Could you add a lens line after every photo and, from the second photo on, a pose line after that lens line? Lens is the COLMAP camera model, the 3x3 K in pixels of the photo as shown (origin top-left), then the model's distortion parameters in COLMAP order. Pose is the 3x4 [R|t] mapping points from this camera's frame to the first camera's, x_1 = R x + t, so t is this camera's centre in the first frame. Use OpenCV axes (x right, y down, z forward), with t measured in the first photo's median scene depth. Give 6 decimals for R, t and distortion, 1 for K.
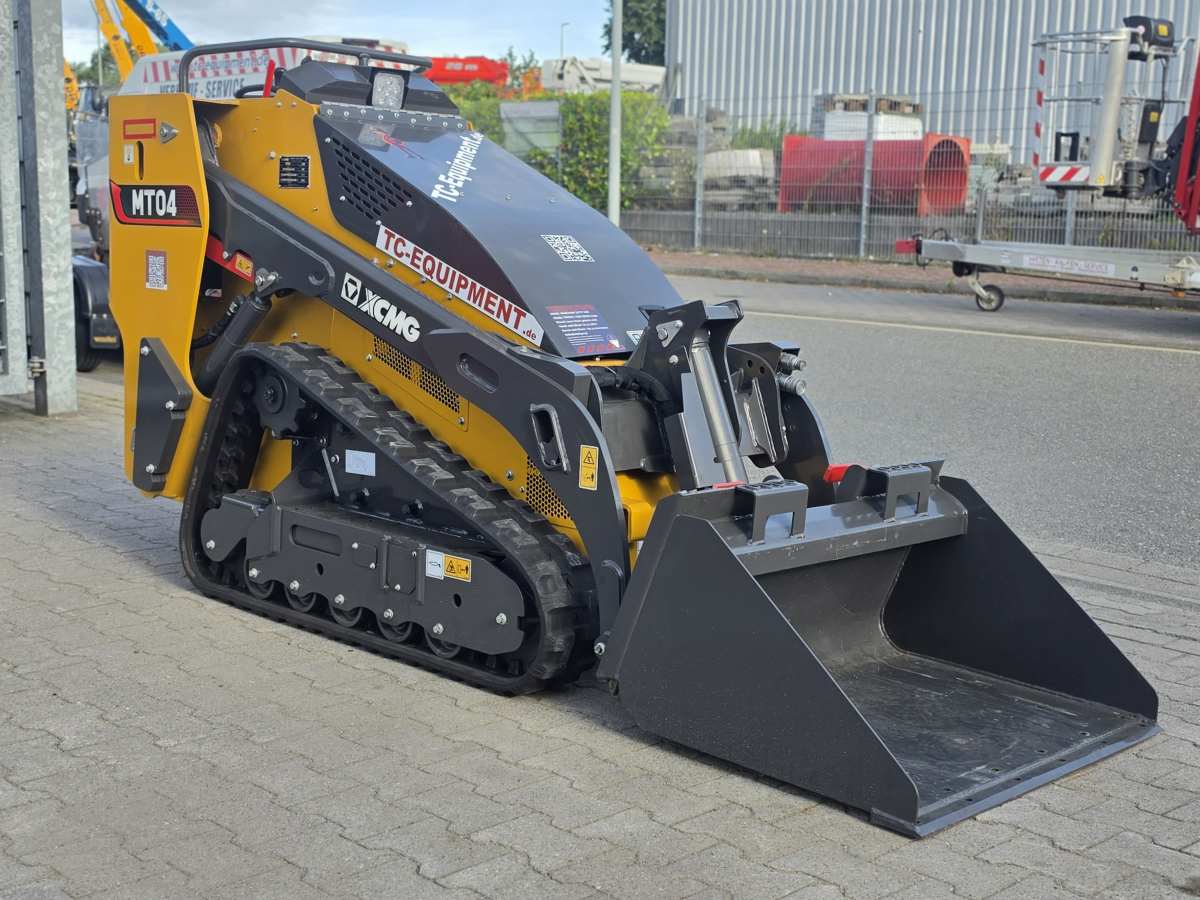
lens RADIAL K [[1548.9, 0, 600.0], [0, 1548.9, 450.0], [0, 0, 1]] dist [0.012018, 0.028931]
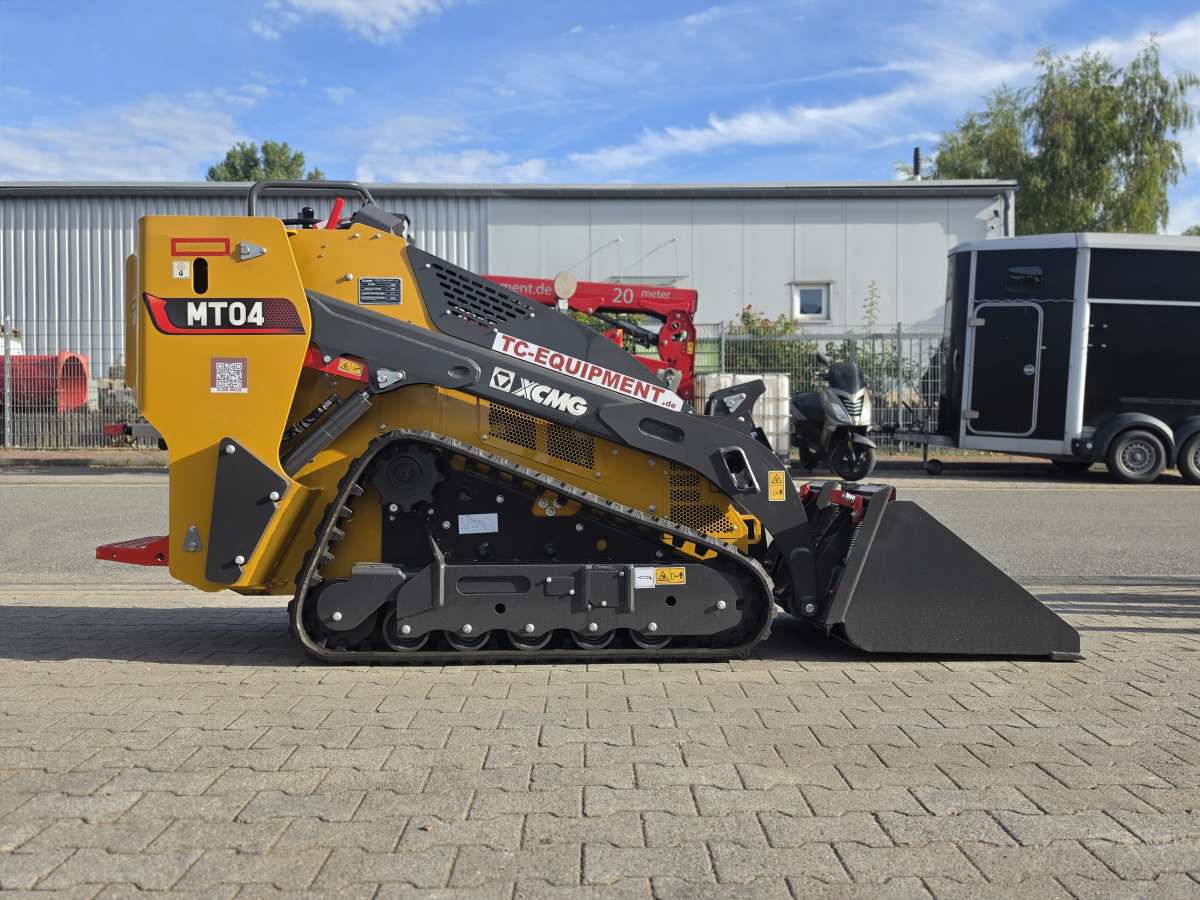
lens RADIAL K [[1062.1, 0, 598.5], [0, 1062.1, 431.1], [0, 0, 1]] dist [0.050928, -0.006959]
pose [[0.711509, -0.027628, 0.702134, -0.710117], [0.127731, 0.987665, -0.090573, 0.025469], [-0.690970, 0.154127, 0.706261, 0.343093]]
